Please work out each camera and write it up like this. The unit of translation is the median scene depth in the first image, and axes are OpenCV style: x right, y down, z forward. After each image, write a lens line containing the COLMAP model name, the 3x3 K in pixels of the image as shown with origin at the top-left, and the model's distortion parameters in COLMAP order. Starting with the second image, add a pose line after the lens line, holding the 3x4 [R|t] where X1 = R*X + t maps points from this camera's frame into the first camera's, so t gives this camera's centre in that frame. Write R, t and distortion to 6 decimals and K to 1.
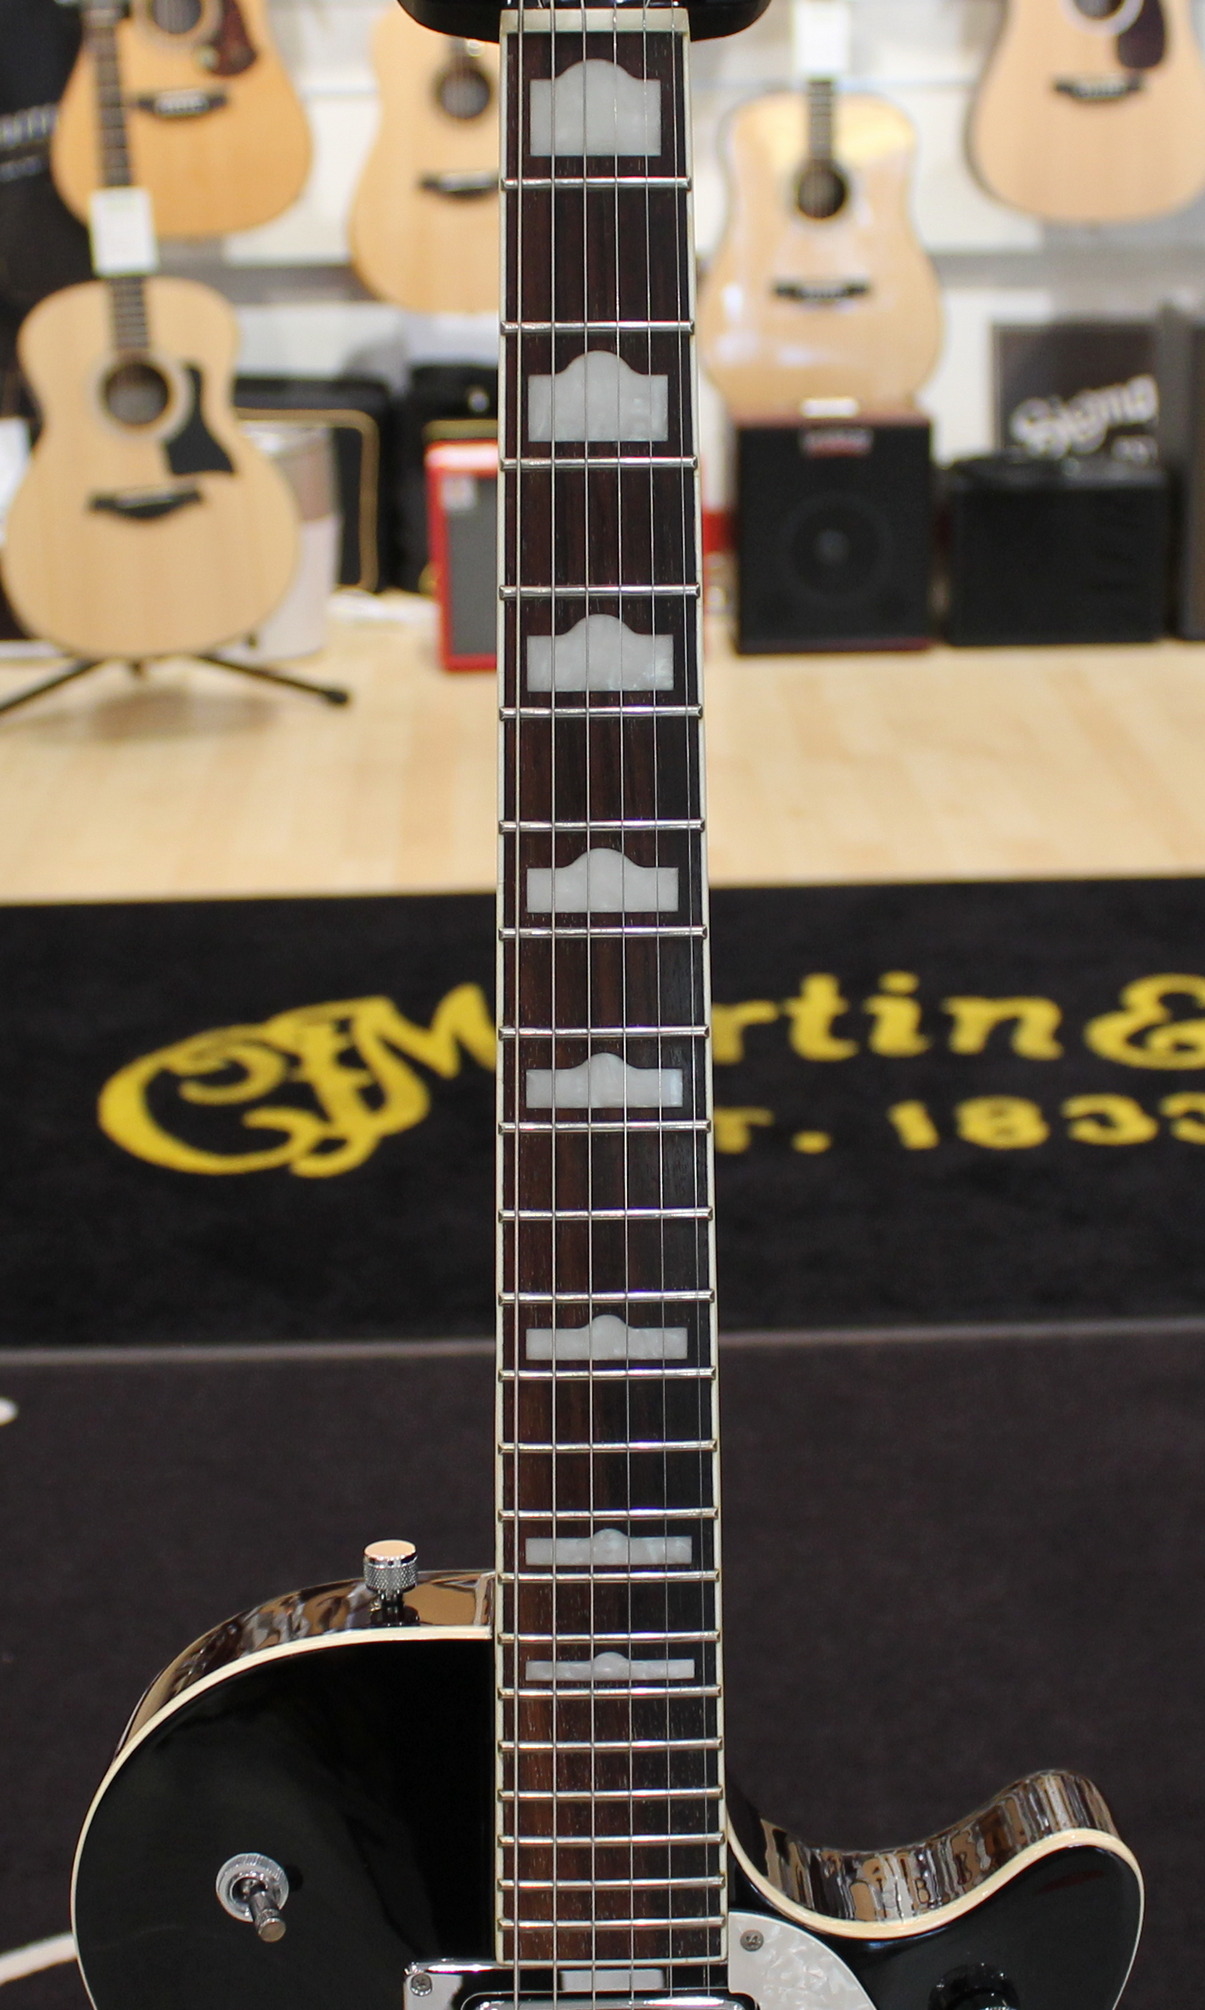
lens RADIAL K [[1082.2, 0, 582.2], [0, 1082.2, 1006.5], [0, 0, 1]] dist [-0.012619, 0.000205]
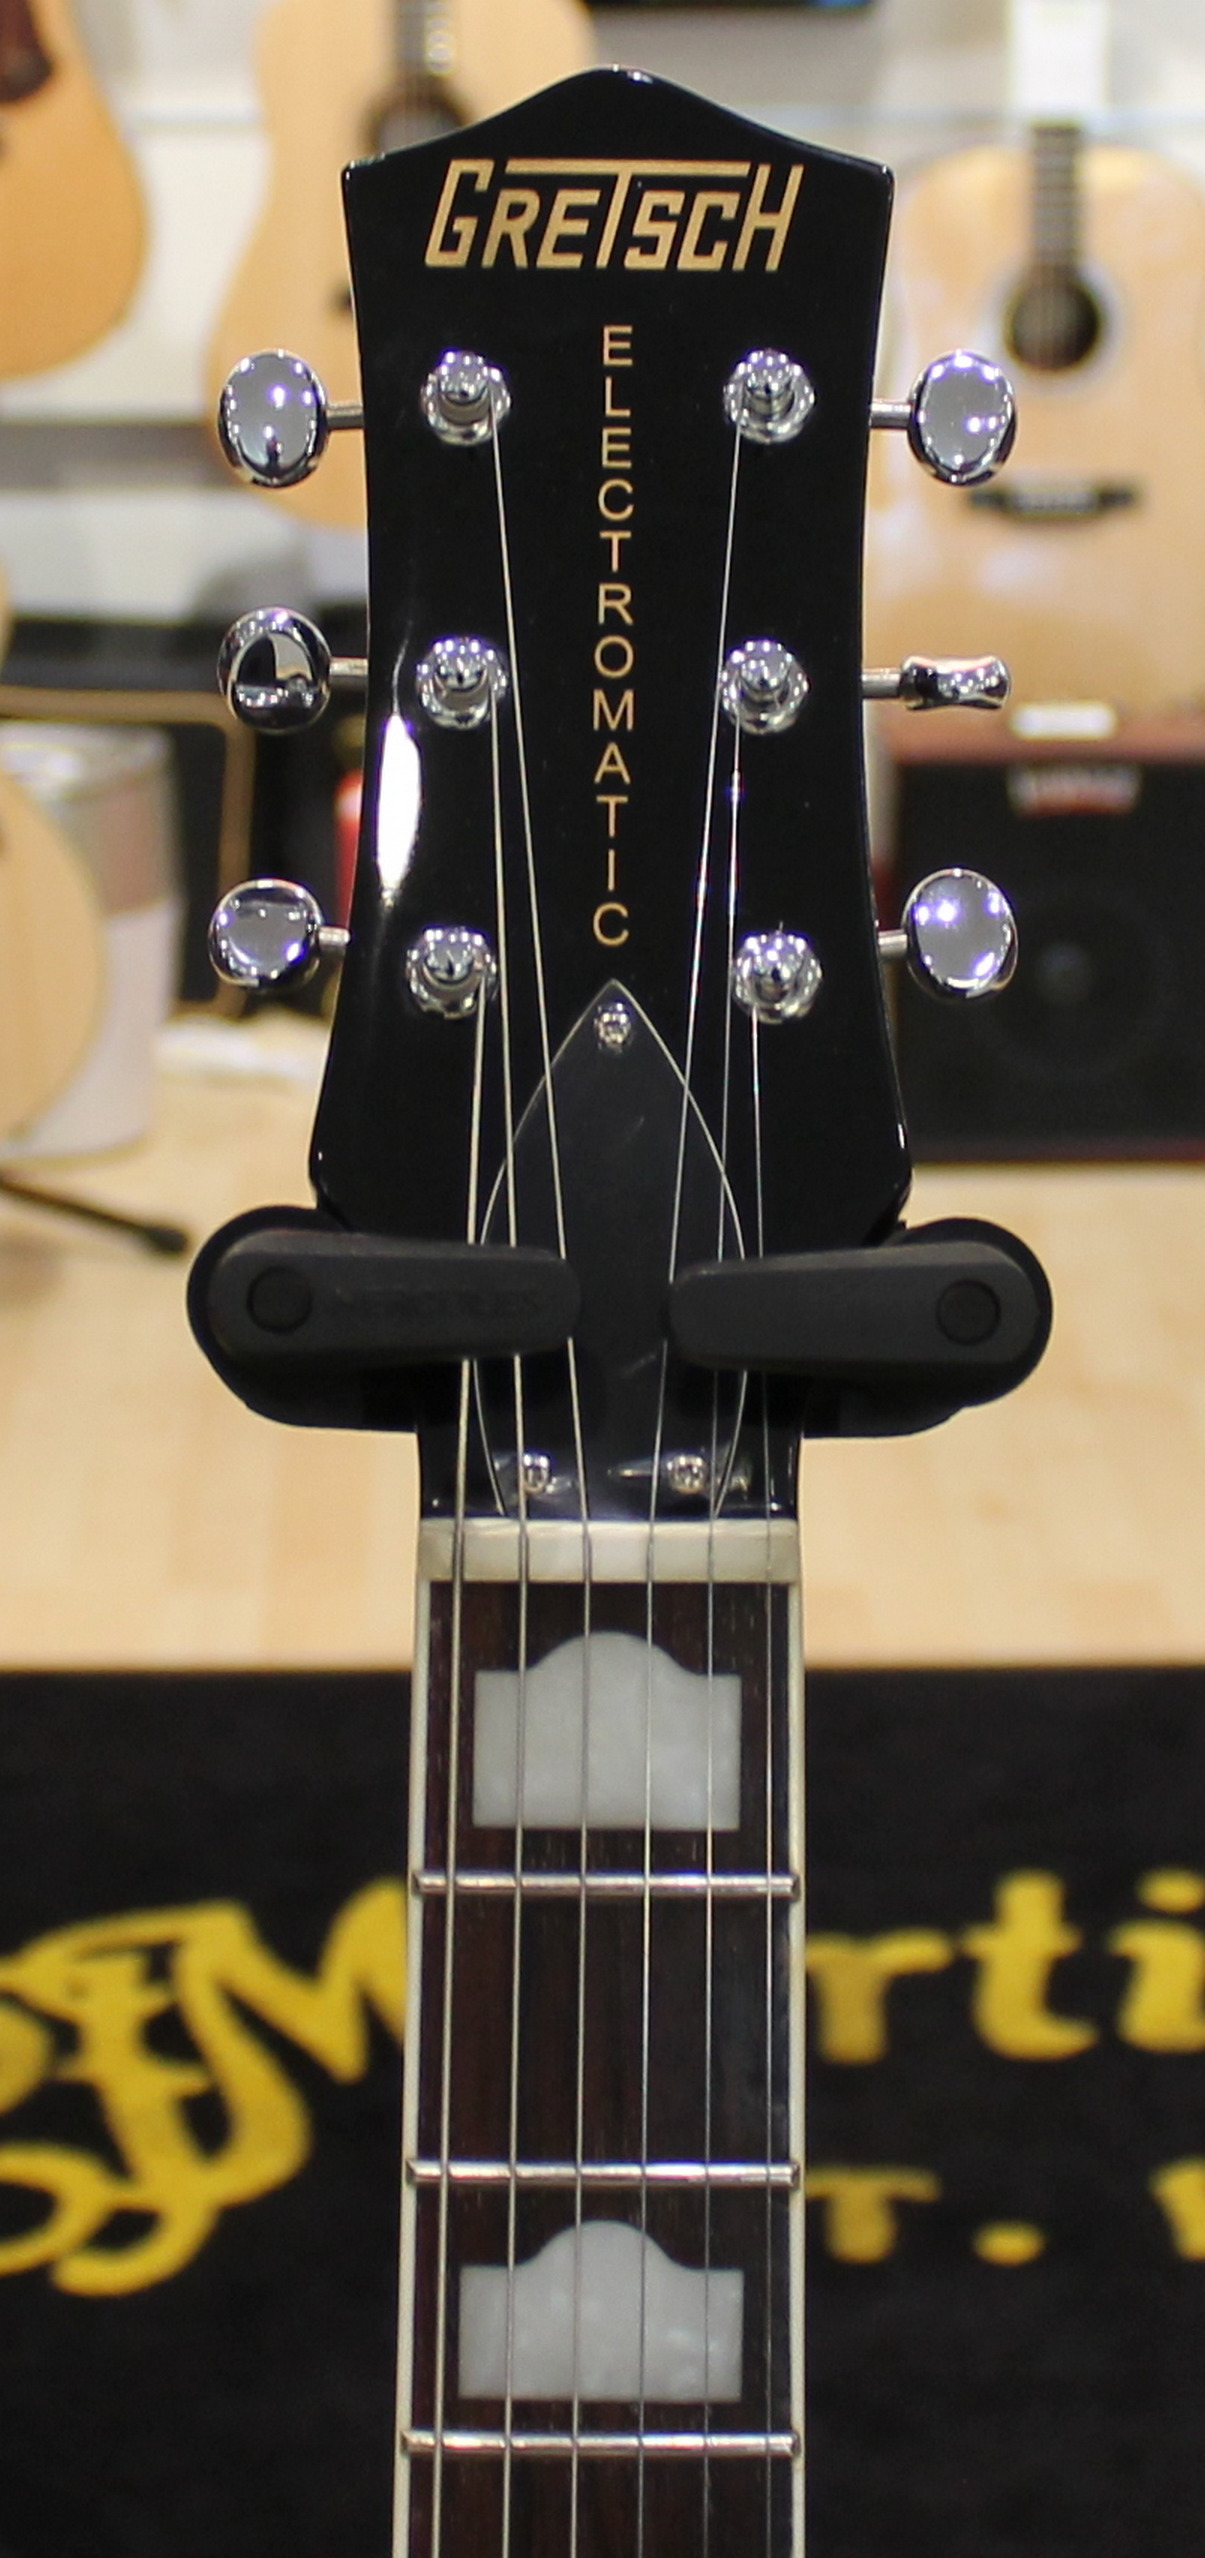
lens RADIAL K [[1885.4, 0, 589.2], [0, 1885.4, 1267.3], [0, 0, 1]] dist [-0.012589, -0.002855]
pose [[0.999745, 0.018724, -0.012596, 0.003647], [-0.018952, 0.999655, -0.018191, -0.339675], [0.012251, 0.018425, 0.999755, 0.043679]]
